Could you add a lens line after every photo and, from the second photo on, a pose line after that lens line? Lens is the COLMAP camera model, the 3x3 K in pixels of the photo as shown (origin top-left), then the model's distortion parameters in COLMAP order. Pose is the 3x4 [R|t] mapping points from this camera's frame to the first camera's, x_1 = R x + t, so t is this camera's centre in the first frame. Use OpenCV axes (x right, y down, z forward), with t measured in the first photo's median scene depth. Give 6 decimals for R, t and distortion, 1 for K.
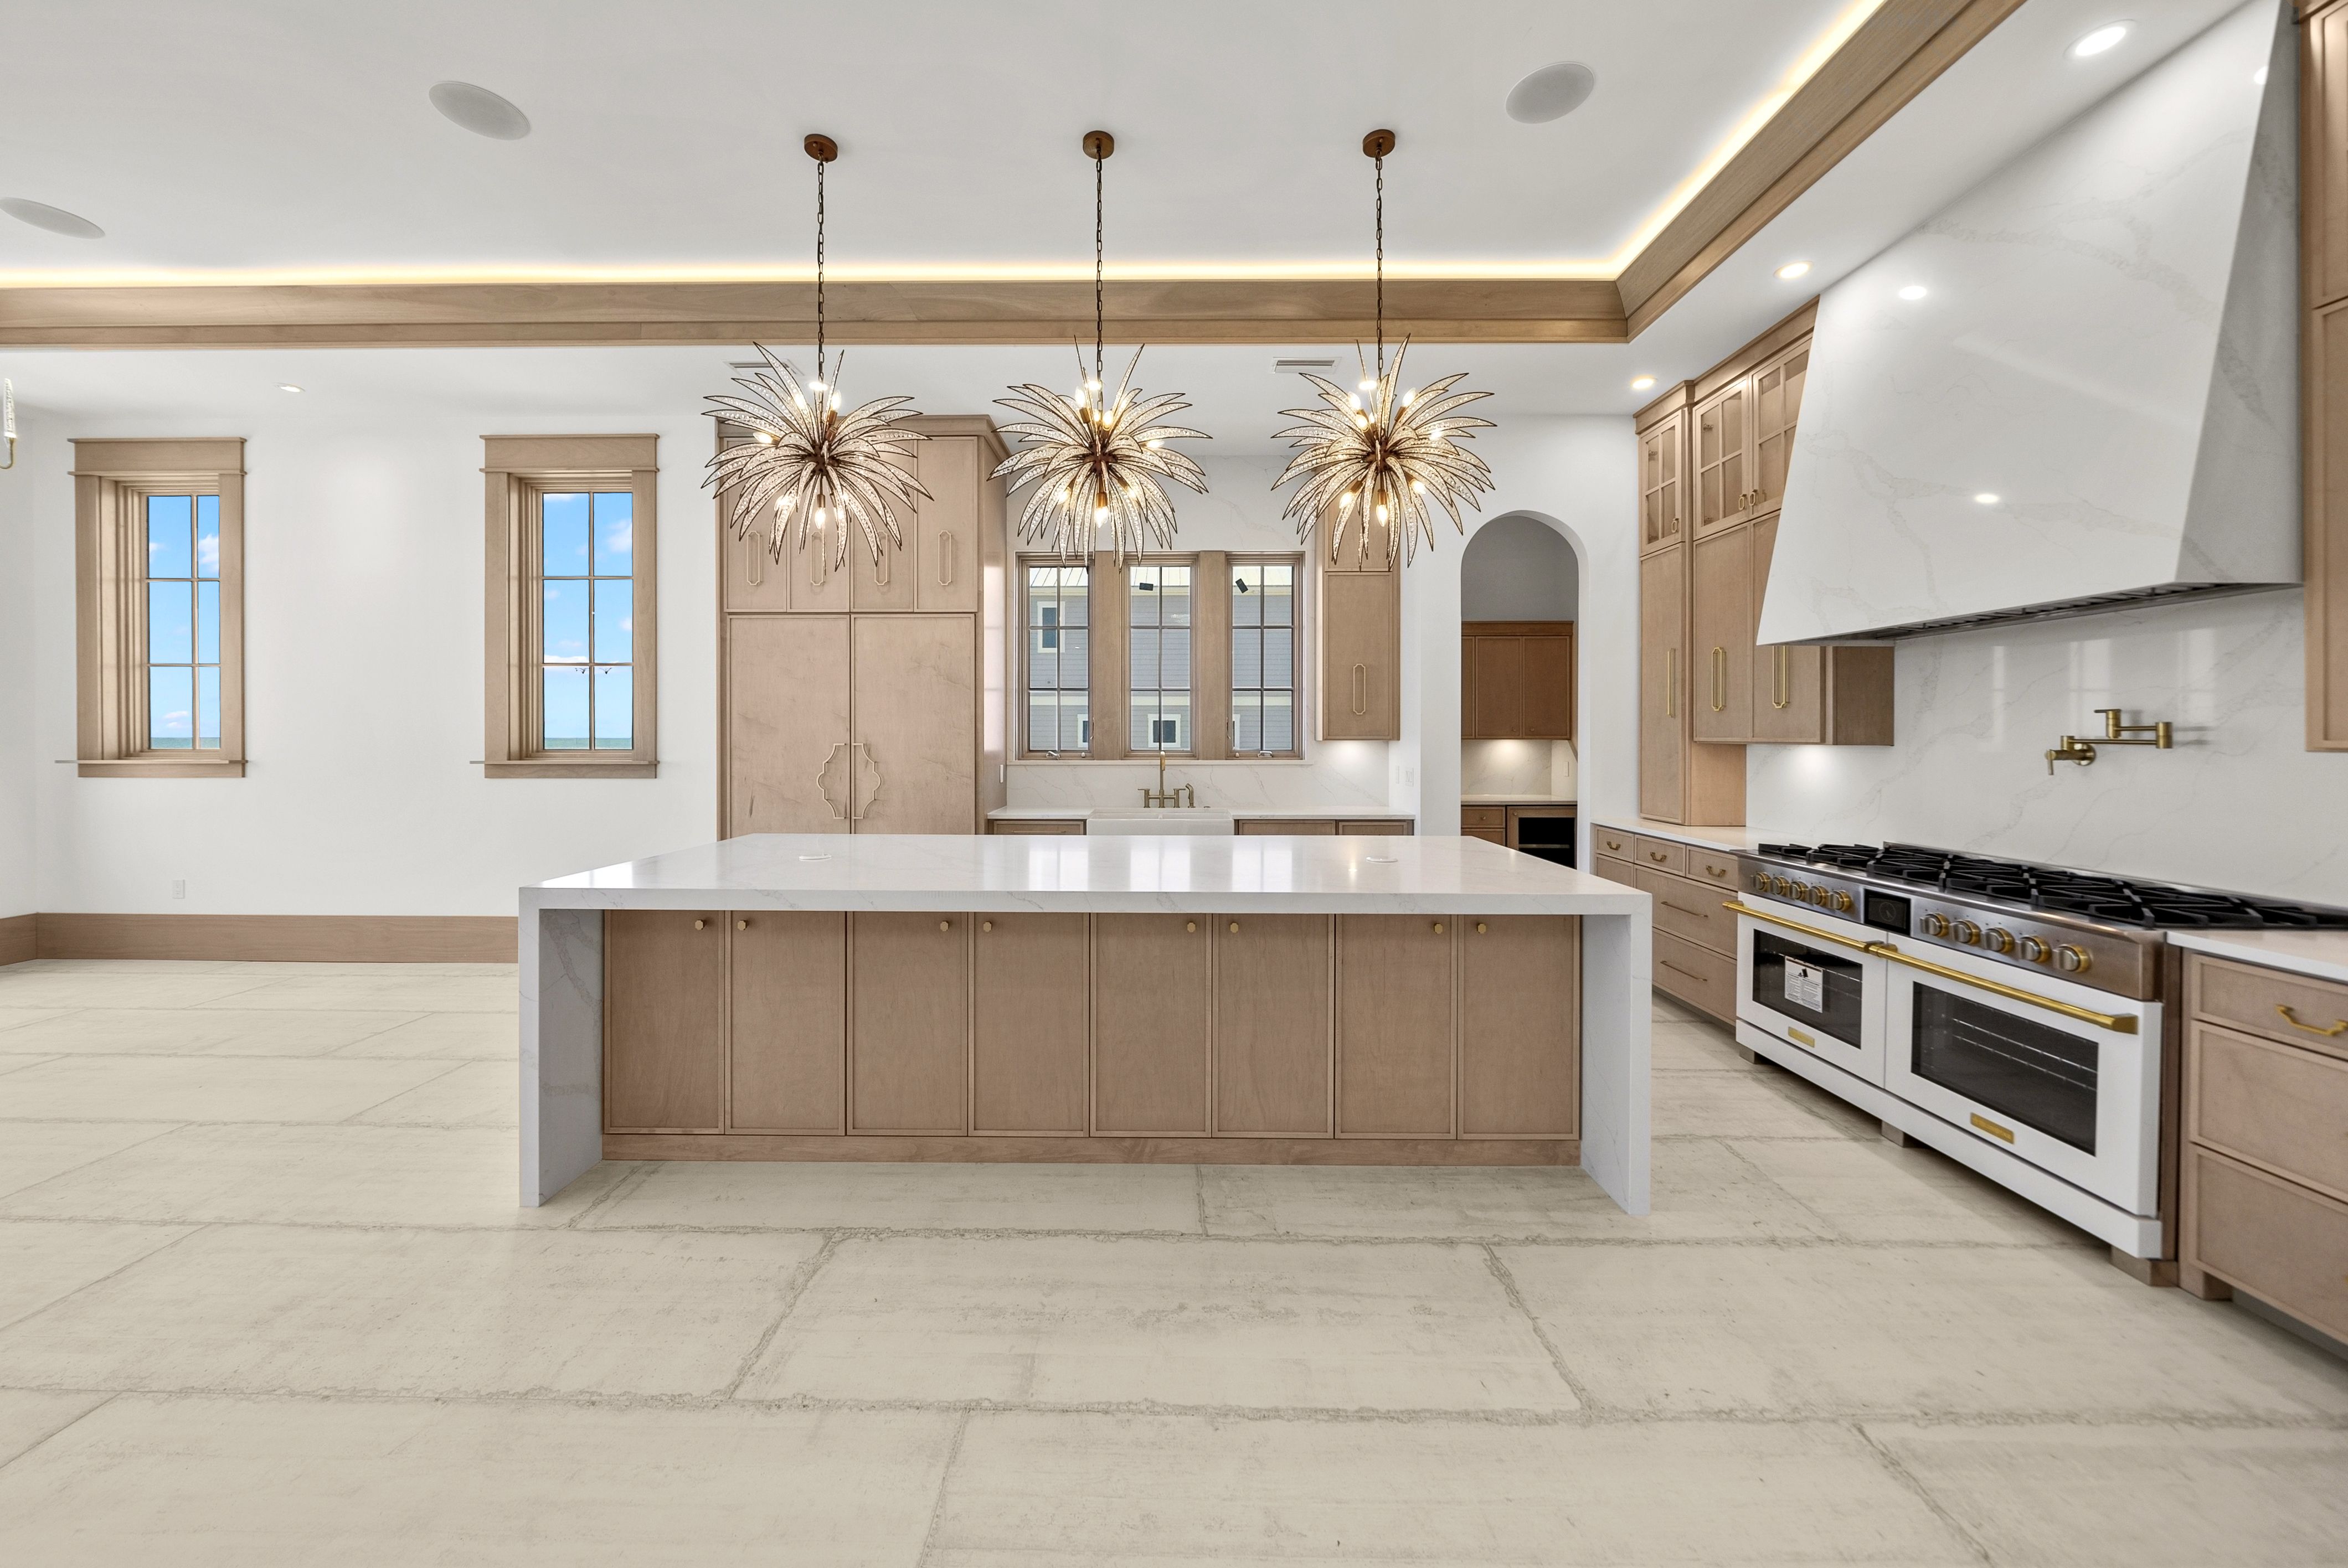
lens RADIAL K [[828.1, 0, 1156.8], [0, 828.1, 737.9], [0, 0, 1]] dist [-0.002006, 0.000085]
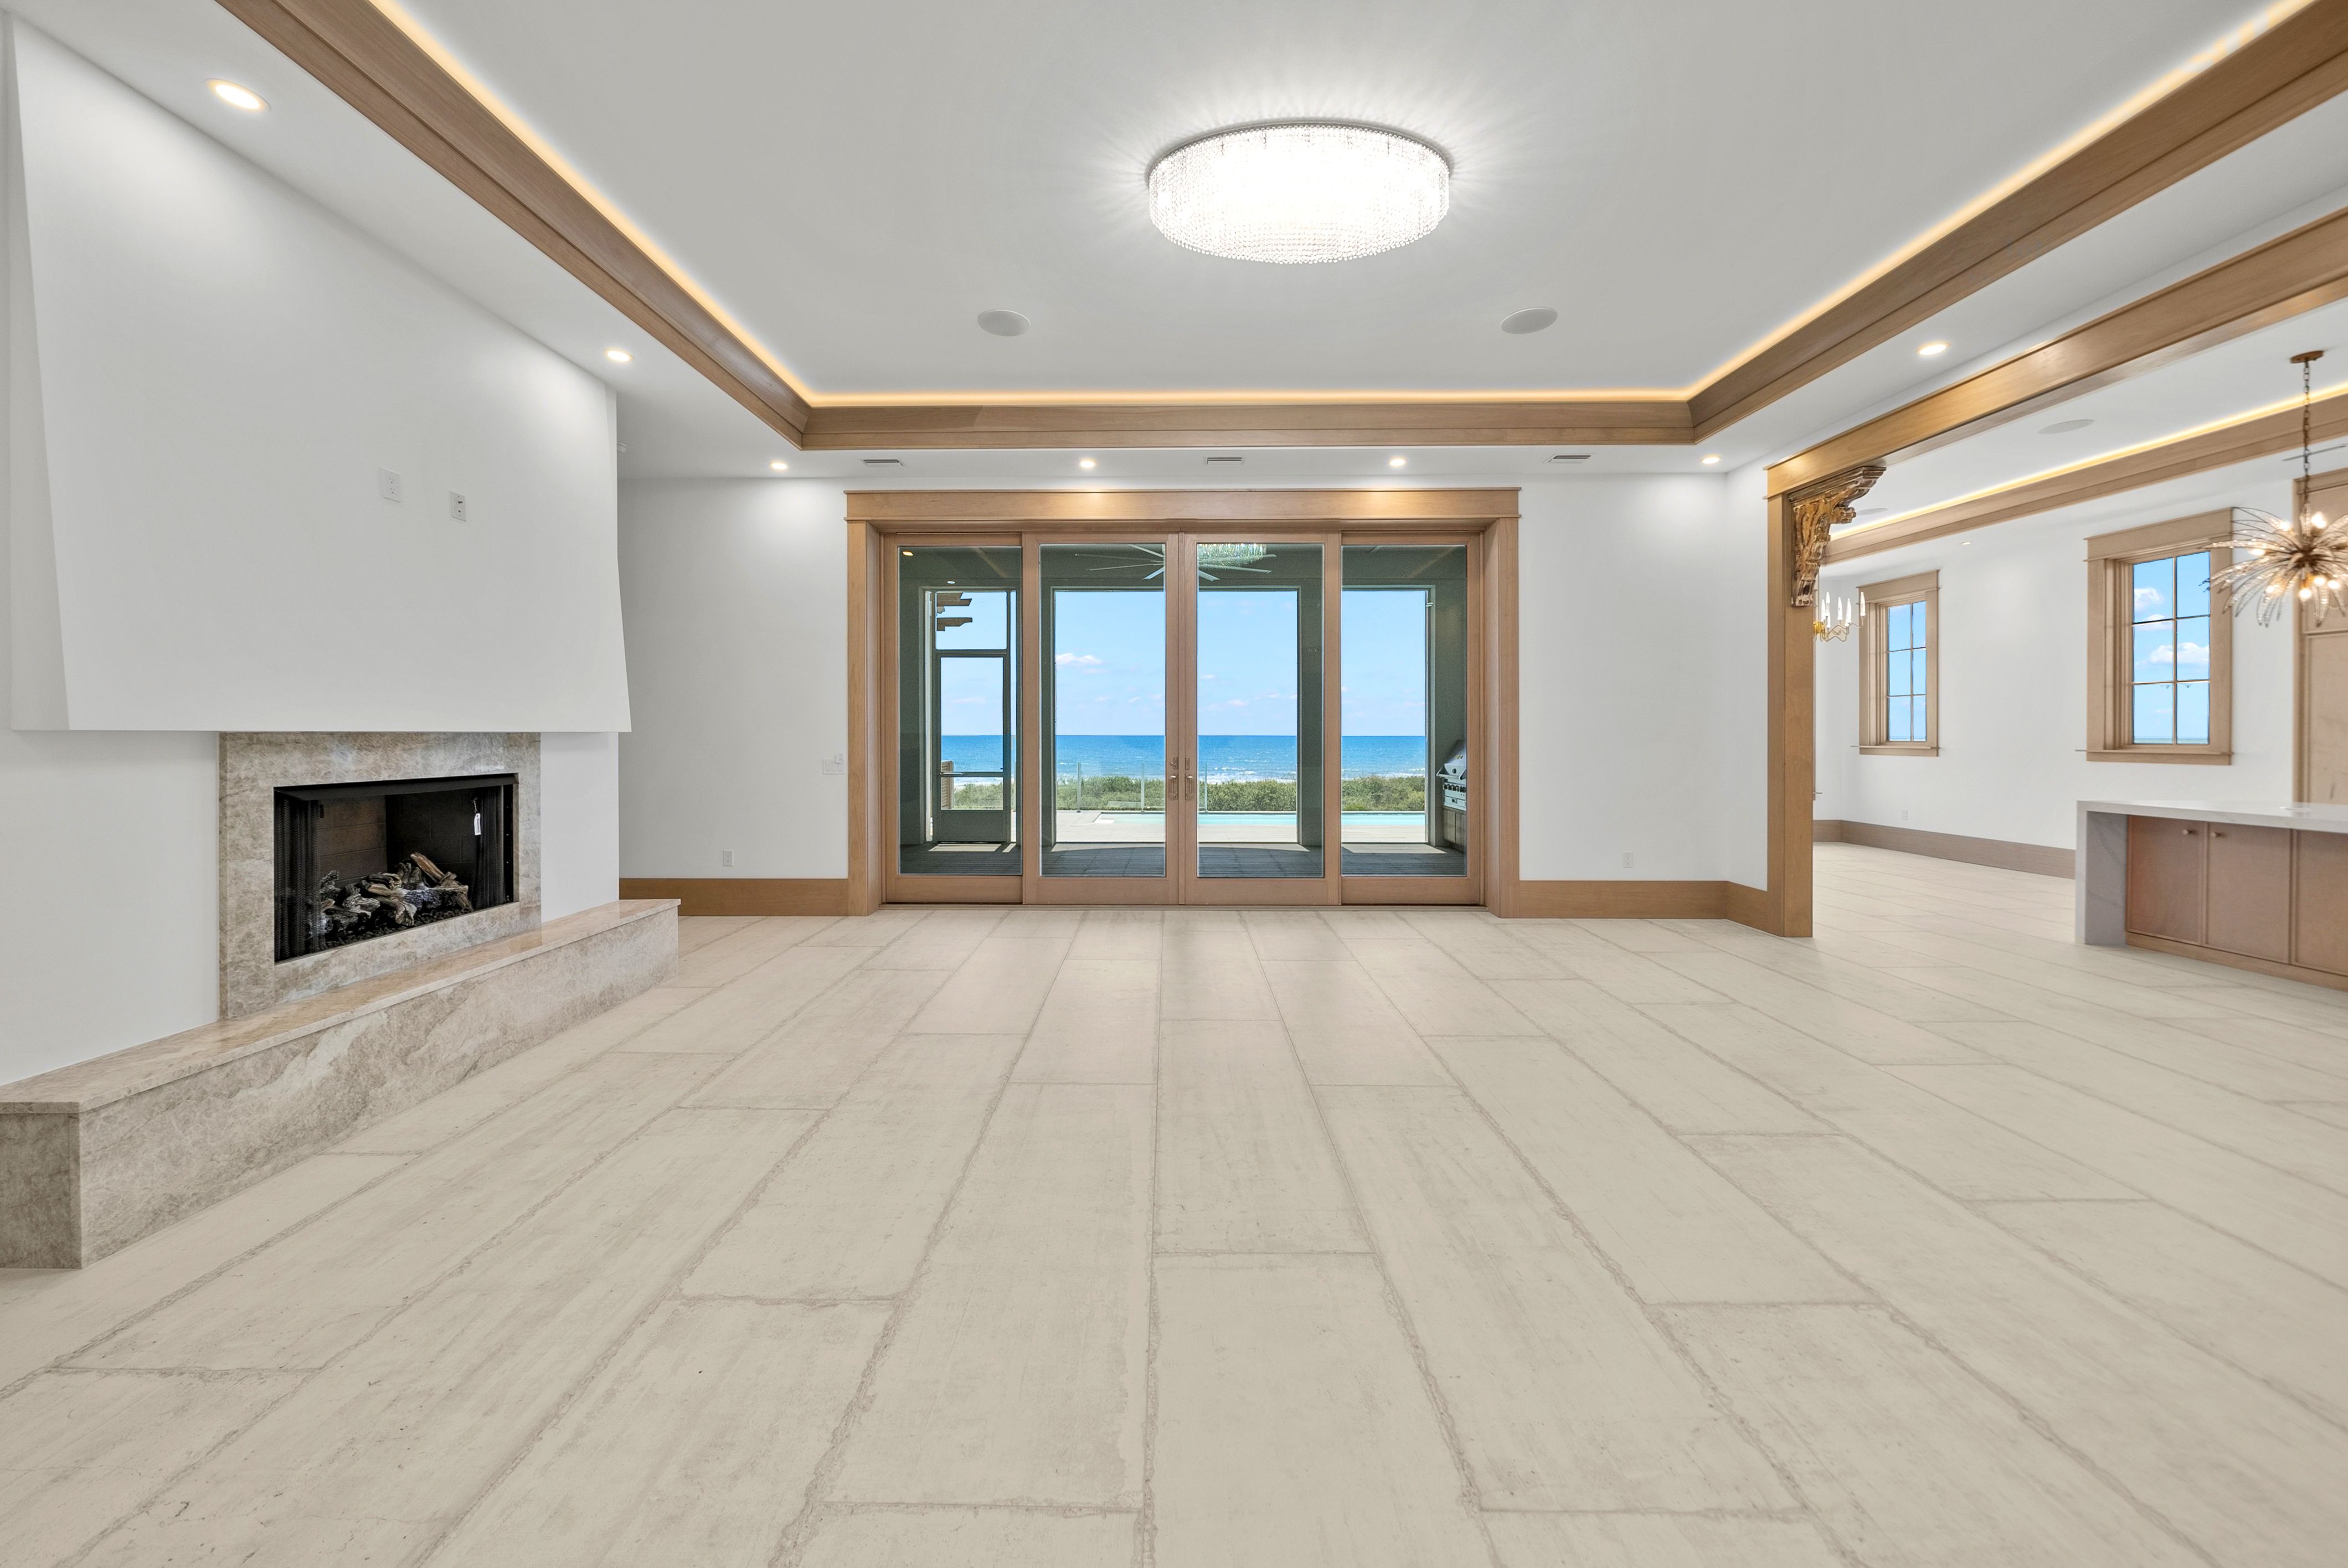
lens RADIAL K [[828.1, 0, 1171.7], [0, 828.1, 740.5], [0, 0, 1]] dist [-0.002006, 0.000085]
pose [[0.017390, 0.006902, -0.999825, 0.677535], [0.000481, 0.999976, 0.006911, -0.000789], [0.999849, -0.000601, 0.017386, -0.709798]]
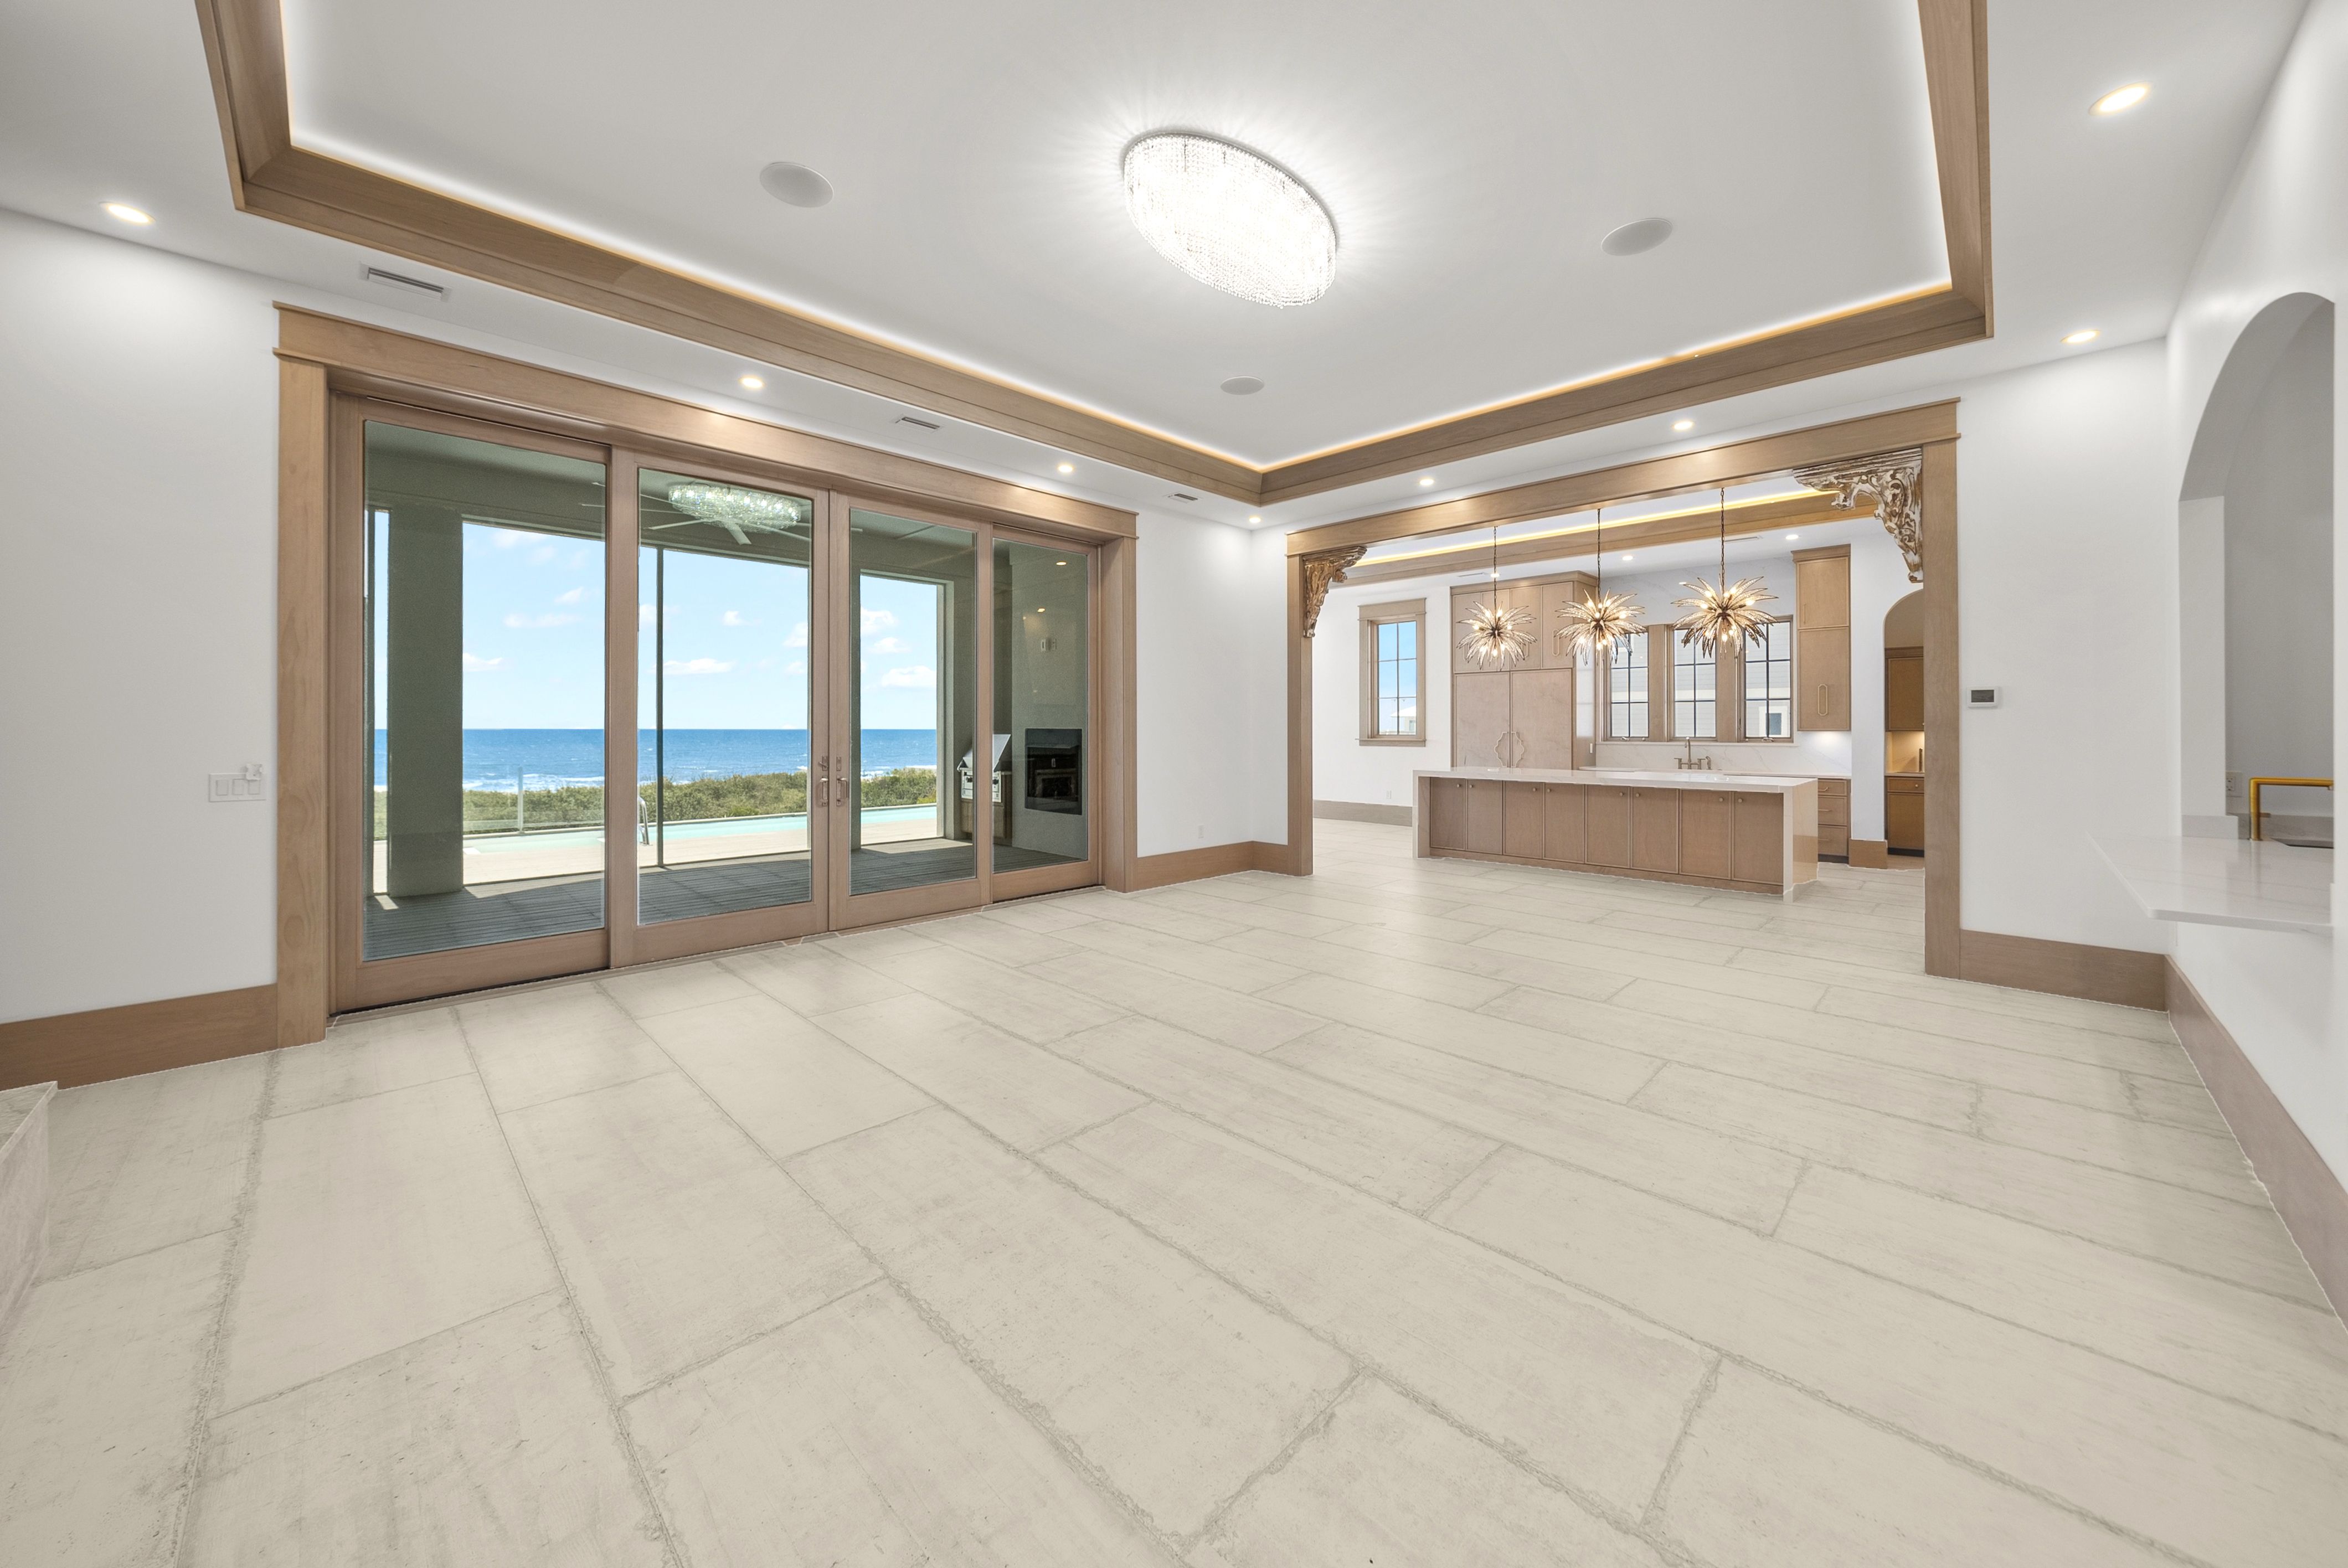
lens RADIAL K [[828.1, 0, 1167.7], [0, 828.1, 728.0], [0, 0, 1]] dist [-0.002006, 0.000085]
pose [[0.720323, 0.000015, -0.693639, 0.469278], [-0.000008, 1.000000, 0.000012, -0.003245], [0.693639, -0.000003, 0.720323, -1.136746]]
